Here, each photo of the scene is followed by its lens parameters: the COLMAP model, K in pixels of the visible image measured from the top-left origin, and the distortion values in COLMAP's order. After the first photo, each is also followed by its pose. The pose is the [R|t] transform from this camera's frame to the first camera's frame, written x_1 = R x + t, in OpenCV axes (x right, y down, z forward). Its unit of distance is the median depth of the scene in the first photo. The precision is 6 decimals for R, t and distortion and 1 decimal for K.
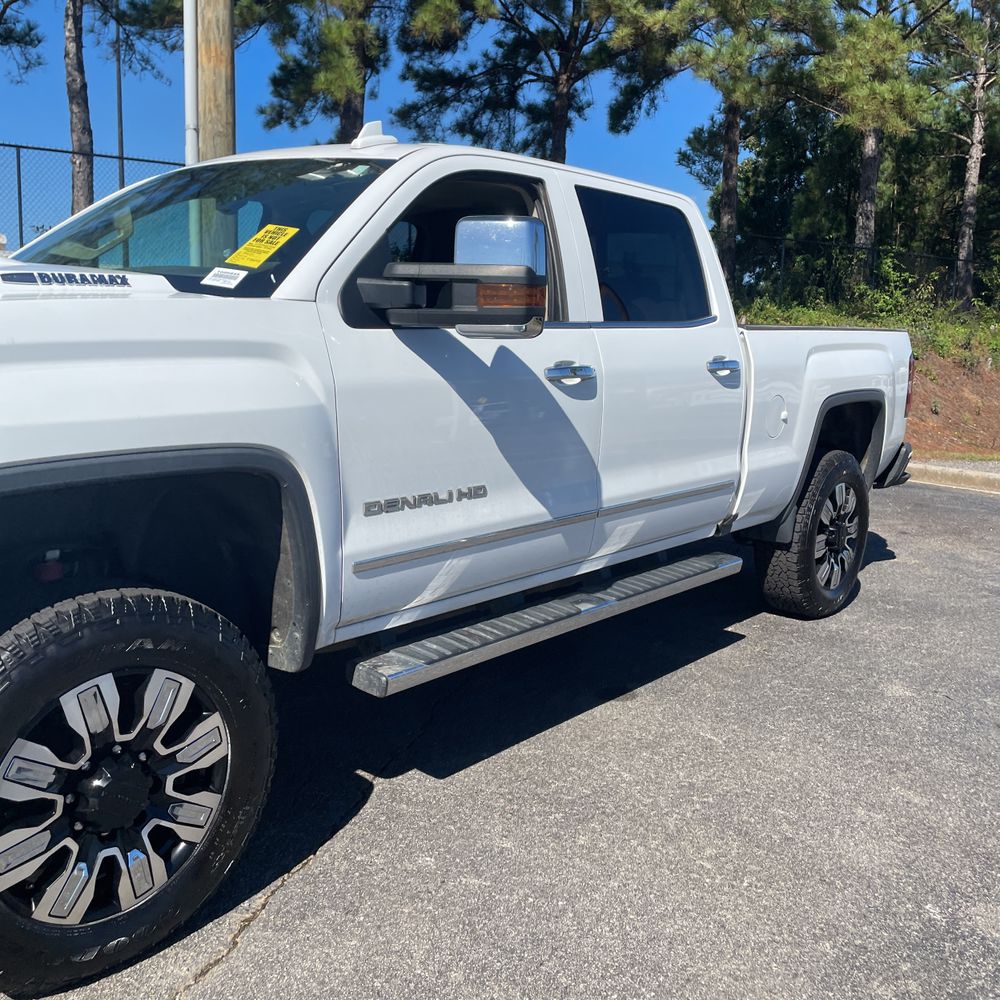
lens RADIAL K [[1003.9, 0, 495.2], [0, 1003.9, 498.3], [0, 0, 1]] dist [0.086187, -0.117193]
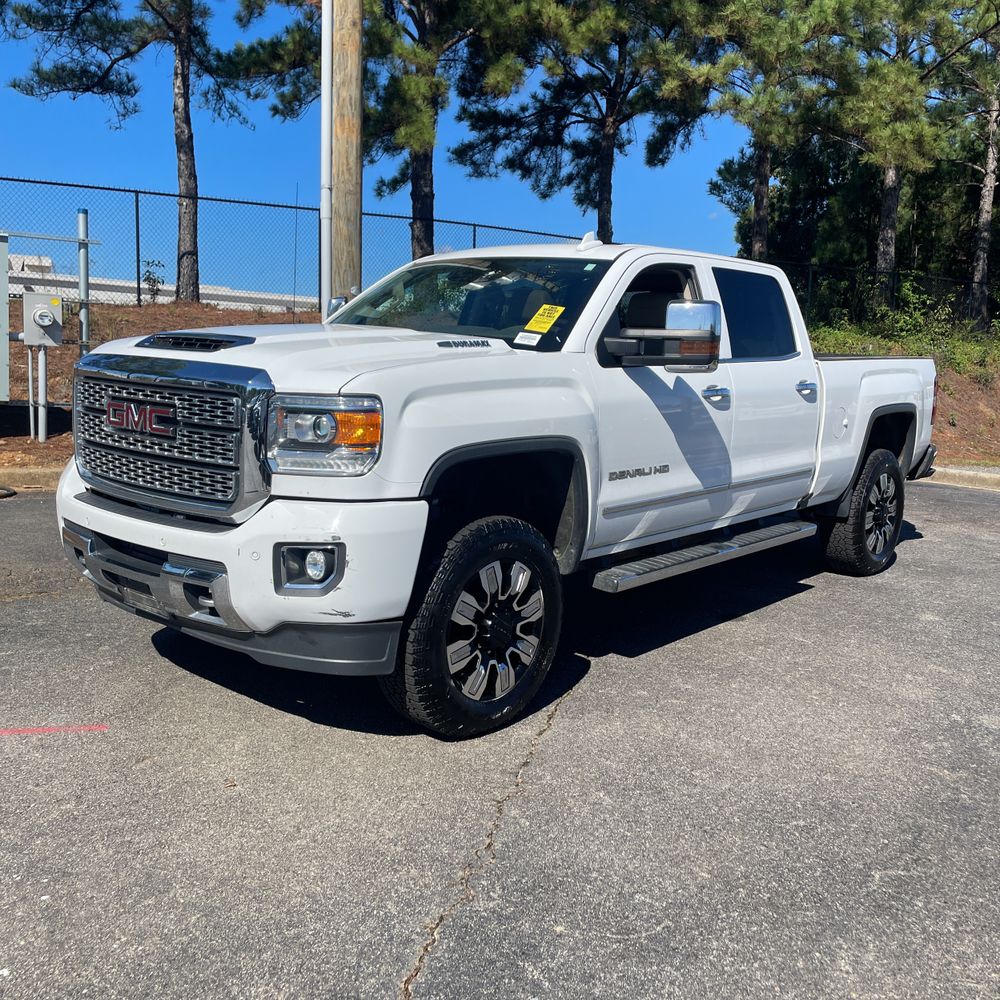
lens RADIAL K [[996.4, 0, 499.3], [0, 996.4, 507.1], [0, 0, 1]] dist [0.082265, -0.114110]
pose [[0.999911, -0.001417, -0.013287, -0.192592], [0.001344, 0.999984, -0.005494, 0.046486], [0.013294, 0.005475, 0.999897, -0.431501]]
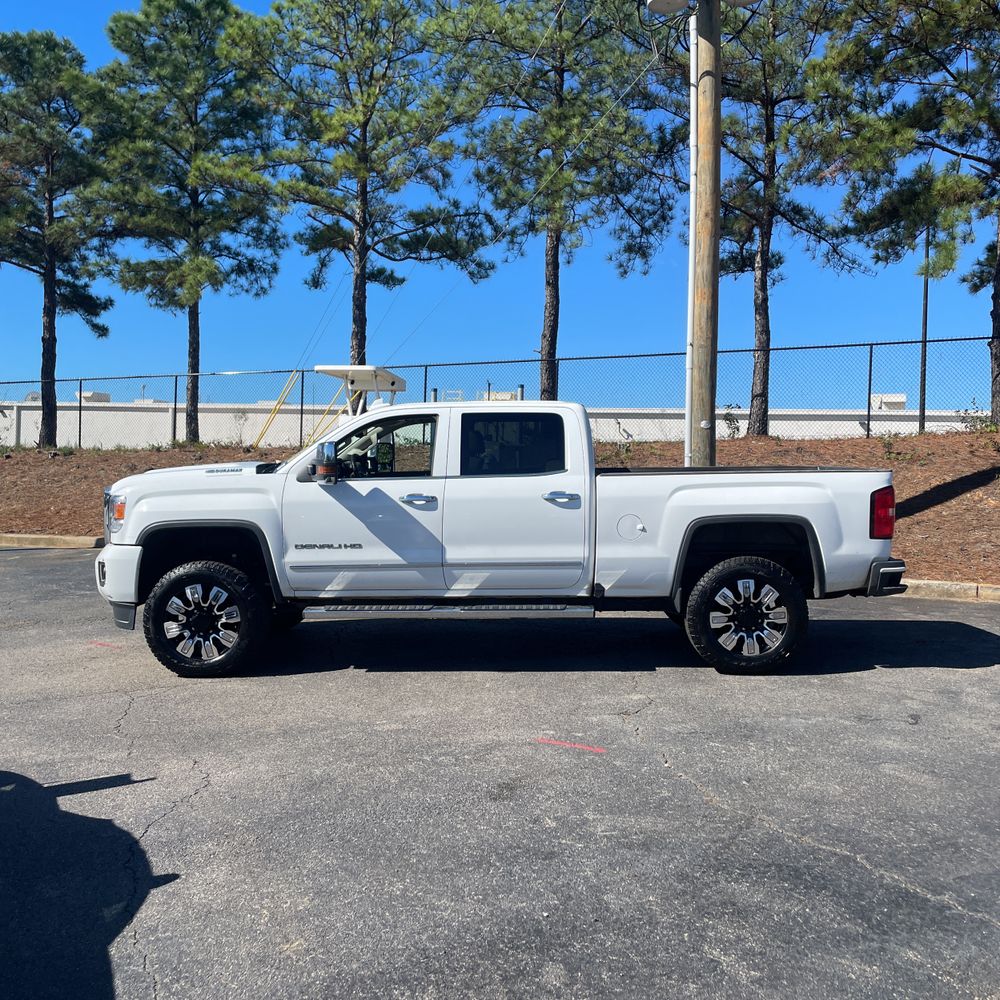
lens RADIAL K [[986.7, 0, 500.0], [0, 986.7, 500.0], [0, 0, 1]] dist [0.105487, -0.162587]
pose [[0.627707, -0.005189, -0.778432, 1.573838], [-0.104567, 0.990353, -0.090922, 0.049260], [0.771394, 0.138471, 0.621109, -0.190750]]
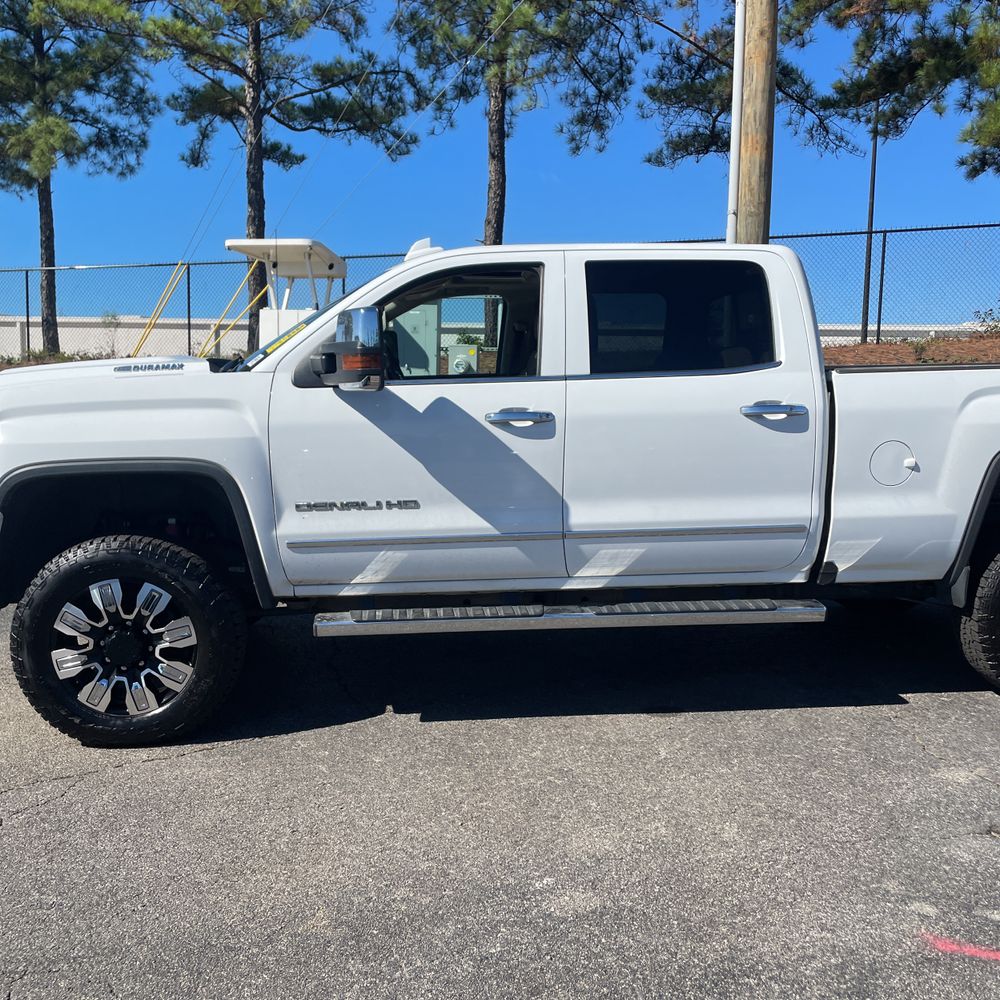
lens RADIAL K [[993.8, 0, 490.0], [0, 993.8, 519.5], [0, 0, 1]] dist [0.078670, -0.090862]
pose [[0.711427, 0.058034, -0.700360, 0.753363], [-0.084949, 0.996378, -0.003728, 0.007197], [0.697607, 0.062147, 0.713780, 0.087903]]
